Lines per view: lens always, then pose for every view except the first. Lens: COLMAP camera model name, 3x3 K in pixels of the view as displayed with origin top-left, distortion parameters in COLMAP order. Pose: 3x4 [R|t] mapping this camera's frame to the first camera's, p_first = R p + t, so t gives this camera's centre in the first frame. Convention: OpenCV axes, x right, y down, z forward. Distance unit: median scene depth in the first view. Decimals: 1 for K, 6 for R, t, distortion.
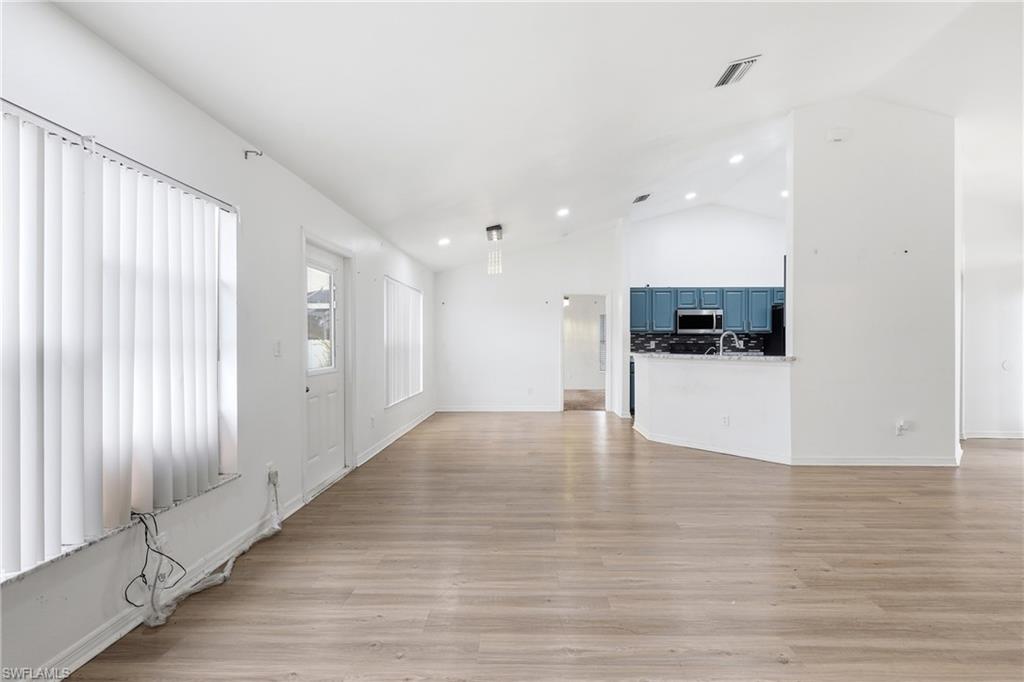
lens RADIAL K [[462.4, 0, 516.8], [0, 462.4, 343.0], [0, 0, 1]] dist [-0.002113, 0.001439]
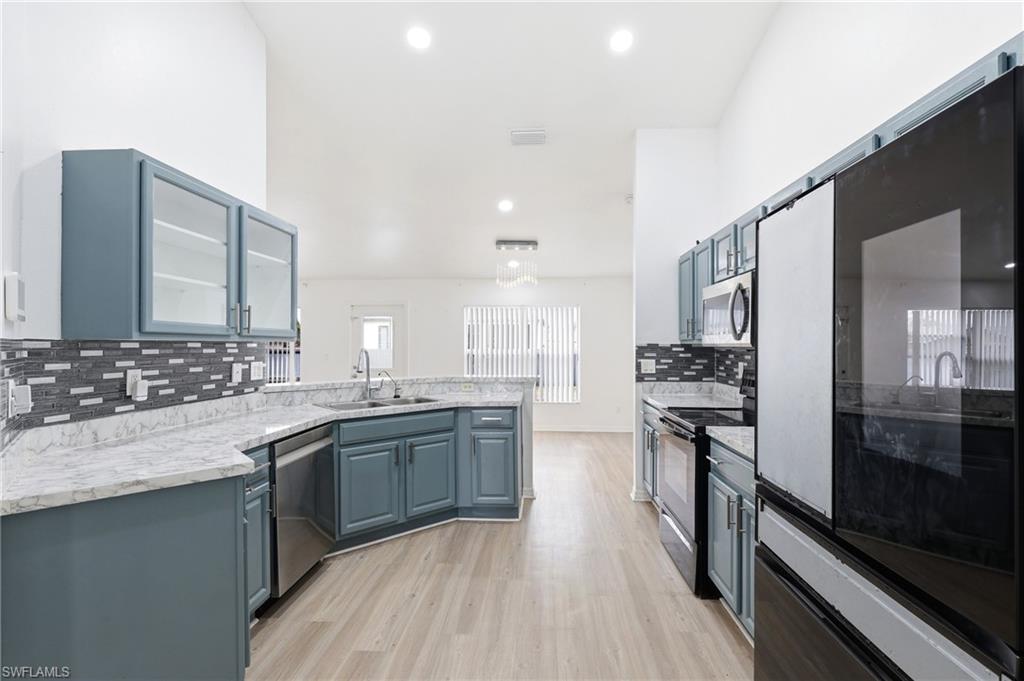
lens RADIAL K [[462.4, 0, 522.2], [0, 462.4, 340.3], [0, 0, 1]] dist [-0.002113, 0.001439]
pose [[-0.025269, -0.010525, -0.999625, 0.795526], [-0.007520, 0.999918, -0.010338, -0.019981], [0.999652, 0.007256, -0.025346, 0.876370]]
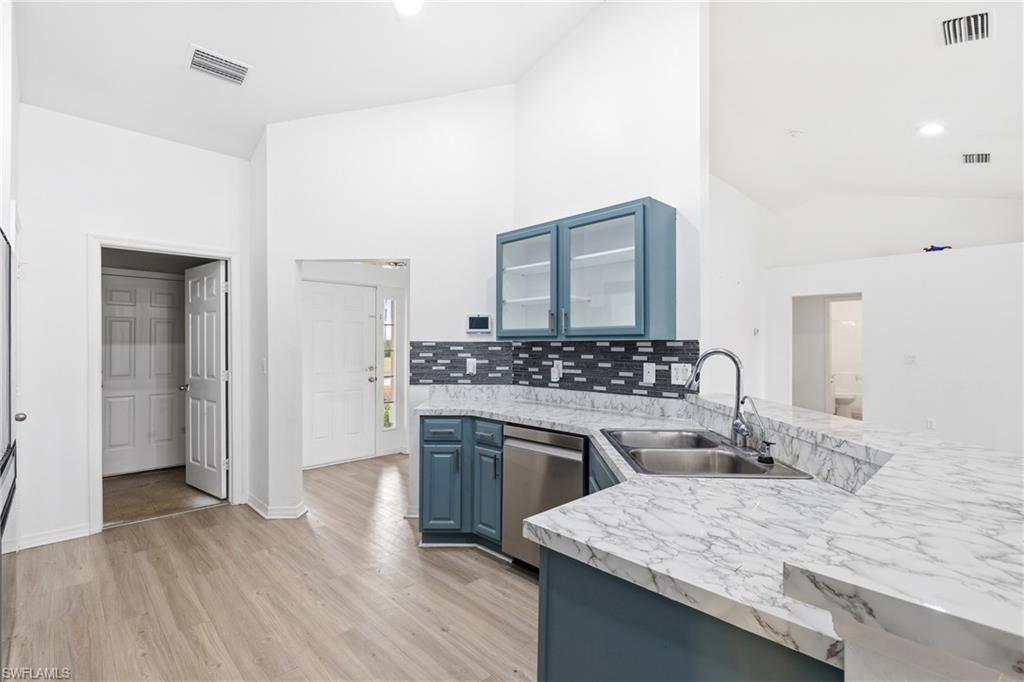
lens RADIAL K [[462.4, 0, 522.8], [0, 462.4, 341.5], [0, 0, 1]] dist [-0.002113, 0.001439]
pose [[-0.727732, 0.005869, 0.685836, 0.226468], [0.003147, 0.999981, -0.005219, -0.018468], [-0.685854, -0.001640, -0.727737, 0.968566]]
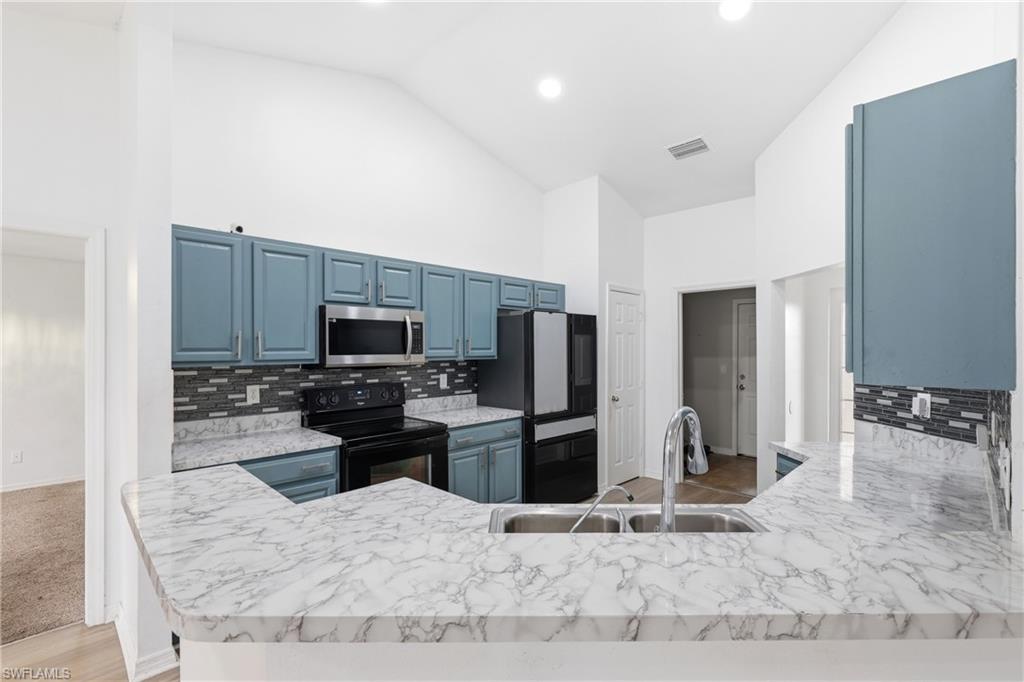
lens RADIAL K [[462.4, 0, 520.3], [0, 462.4, 349.3], [0, 0, 1]] dist [-0.002113, 0.001439]
pose [[0.674463, -0.003442, 0.738301, 0.178116], [0.004492, 0.999990, 0.000558, -0.035085], [-0.738295, 0.002940, 0.674472, 0.640575]]
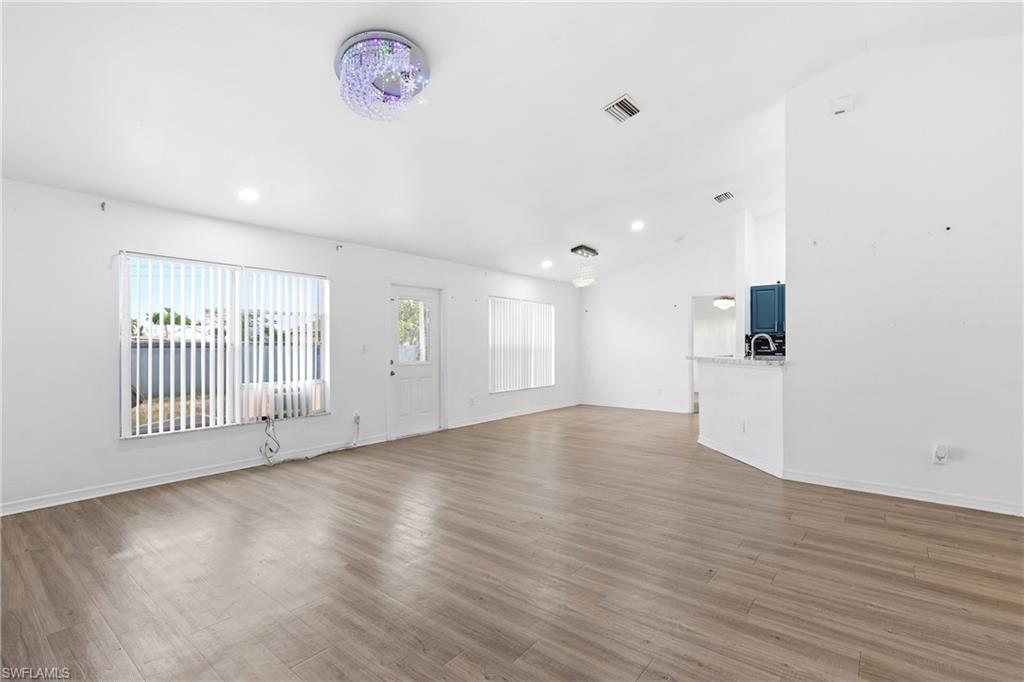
lens RADIAL K [[462.4, 0, 520.0], [0, 462.4, 342.4], [0, 0, 1]] dist [-0.002113, 0.001439]
pose [[0.802127, -0.001823, -0.597150, 0.438028], [-0.001471, 0.999986, -0.005029, -0.000796], [0.597151, 0.004912, 0.802114, -0.031098]]
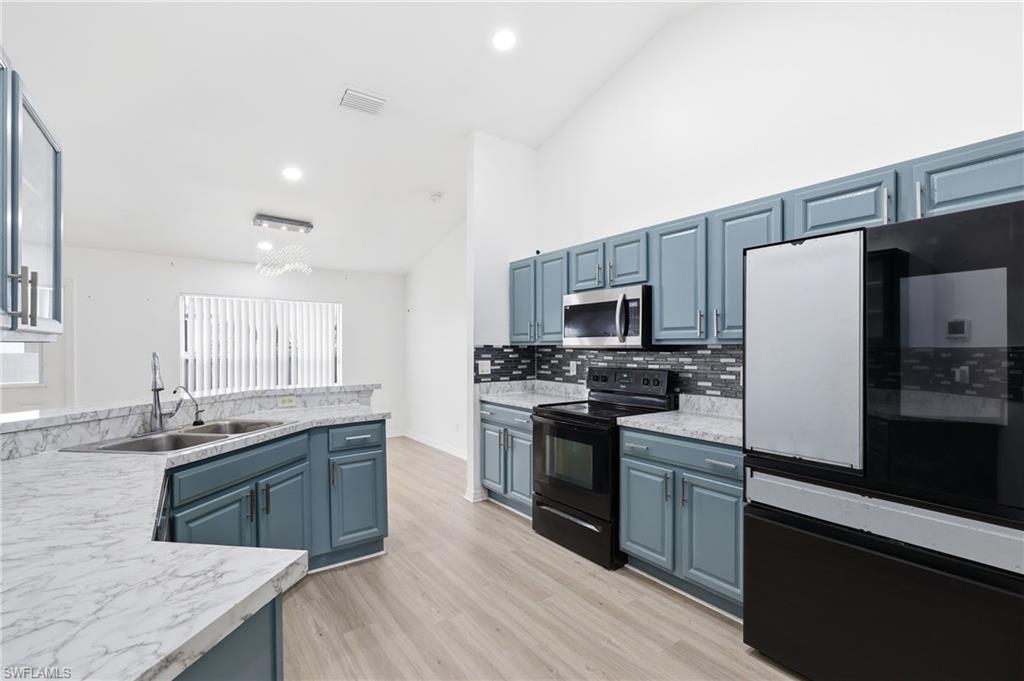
lens RADIAL K [[462.4, 0, 519.1], [0, 462.4, 345.8], [0, 0, 1]] dist [-0.002113, 0.001439]
pose [[0.605006, -0.000821, -0.796220, 0.712418], [-0.004196, 0.999982, -0.004219, -0.019754], [0.796210, 0.005894, 0.604992, 0.708693]]
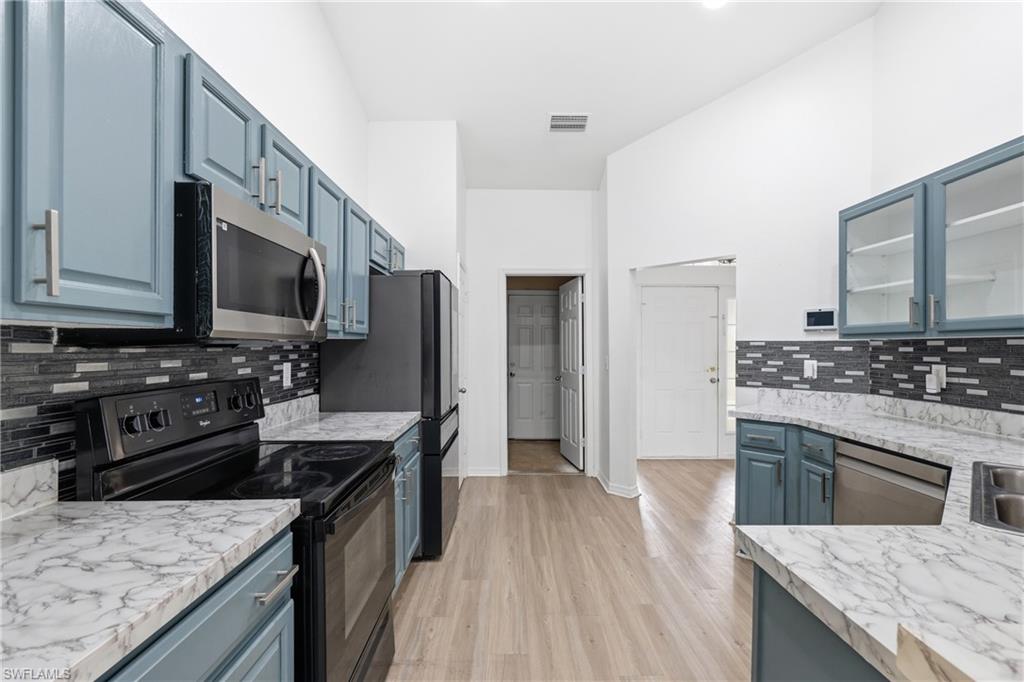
lens RADIAL K [[462.4, 0, 519.8], [0, 462.4, 344.1], [0, 0, 1]] dist [-0.002113, 0.001439]
pose [[-0.043011, 0.005332, 0.999060, 0.192369], [0.002846, 0.999982, -0.005215, -0.016415], [-0.999071, 0.002619, -0.043026, 0.932540]]
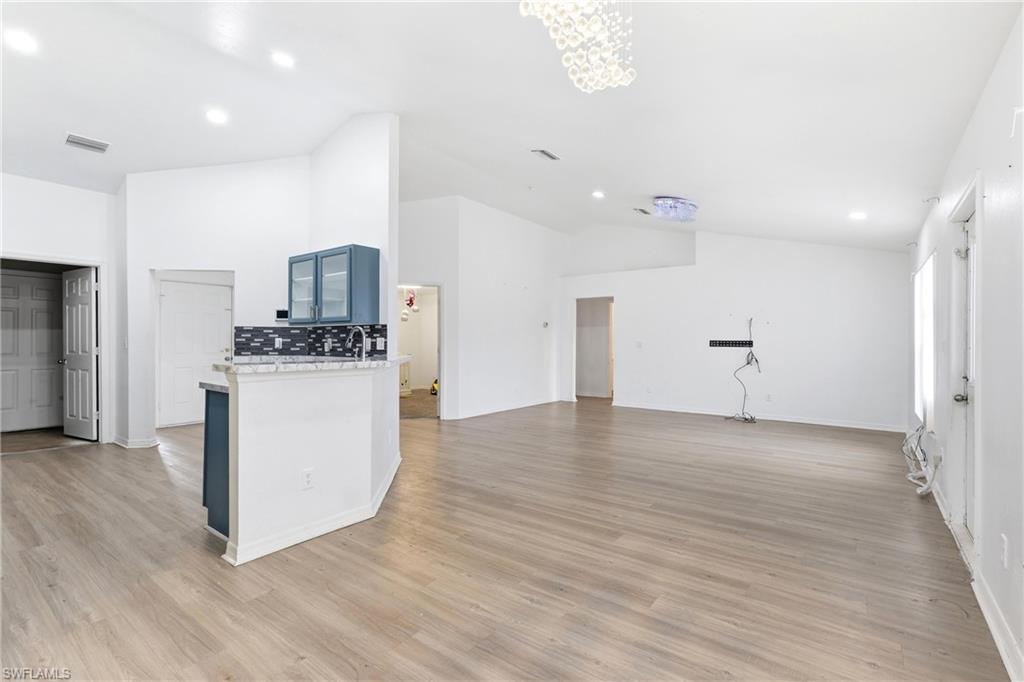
lens RADIAL K [[462.4, 0, 519.1], [0, 462.4, 341.4], [0, 0, 1]] dist [-0.002113, 0.001439]
pose [[-0.819346, -0.000608, 0.573299, -0.132455], [0.000895, 0.999997, 0.002341, 0.000663], [-0.573299, 0.002431, -0.819343, 1.032440]]
